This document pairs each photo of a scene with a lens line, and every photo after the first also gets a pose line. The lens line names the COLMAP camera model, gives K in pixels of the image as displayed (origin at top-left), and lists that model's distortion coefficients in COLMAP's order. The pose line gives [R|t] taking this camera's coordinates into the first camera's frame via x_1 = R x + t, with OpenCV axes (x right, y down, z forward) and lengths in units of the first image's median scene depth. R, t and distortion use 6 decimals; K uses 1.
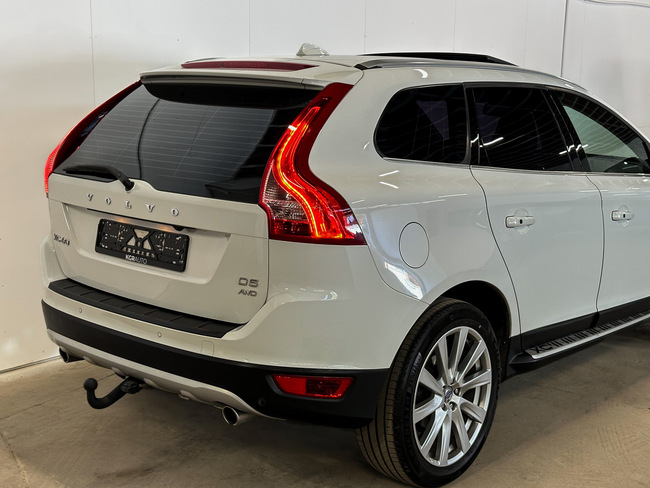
lens RADIAL K [[949.3, 0, 328.3], [0, 949.3, 230.8], [0, 0, 1]] dist [0.193014, 0.000000]
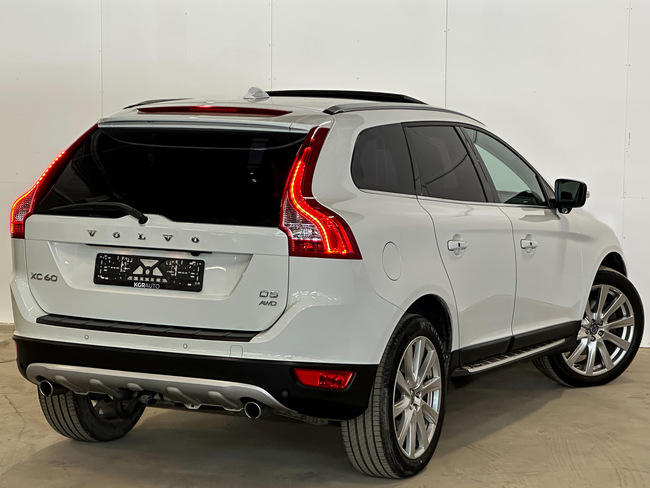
lens RADIAL K [[1777.6, 0, 323.0], [0, 1777.6, 245.4], [0, 0, 1]] dist [0.322199, 0.000000]
pose [[0.966208, -0.032058, 0.255764, -0.531811], [0.048790, 0.997044, -0.059345, 0.116642], [-0.253105, 0.069818, 0.964916, -1.066616]]
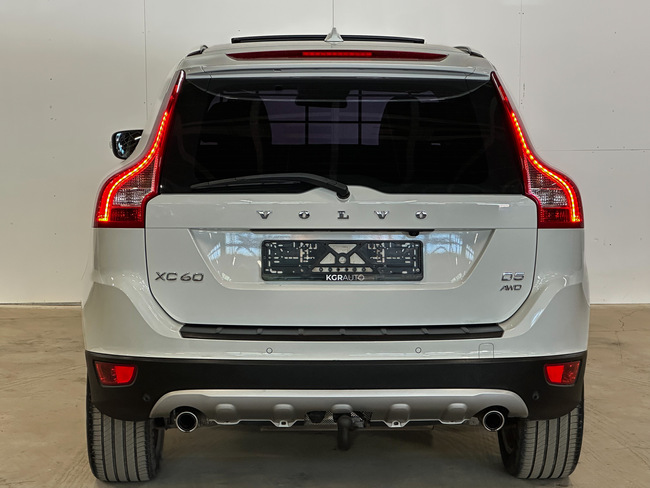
lens RADIAL K [[1680.1, 0, 324.4], [0, 1680.1, 242.3], [0, 0, 1]] dist [-0.208574, 0.000000]
pose [[0.718972, -0.092652, 0.688836, -1.263829], [0.124641, 0.992196, 0.003362, -0.009521], [-0.683772, 0.083440, 0.724910, -0.101673]]
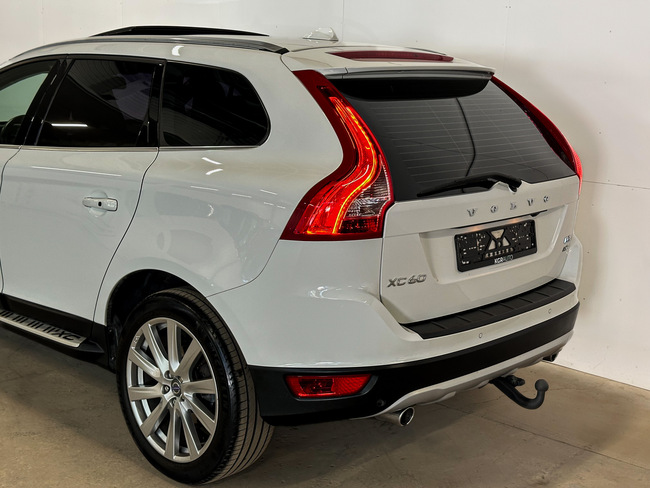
lens RADIAL K [[949.3, 0, 327.4], [0, 949.3, 246.3], [0, 0, 1]] dist [0.193014, 0.000000]
pose [[-0.001720, -0.222670, 0.974892, -1.162430], [0.130474, 0.966510, 0.220985, -0.226103], [-0.991450, 0.127578, 0.027390, 1.149072]]
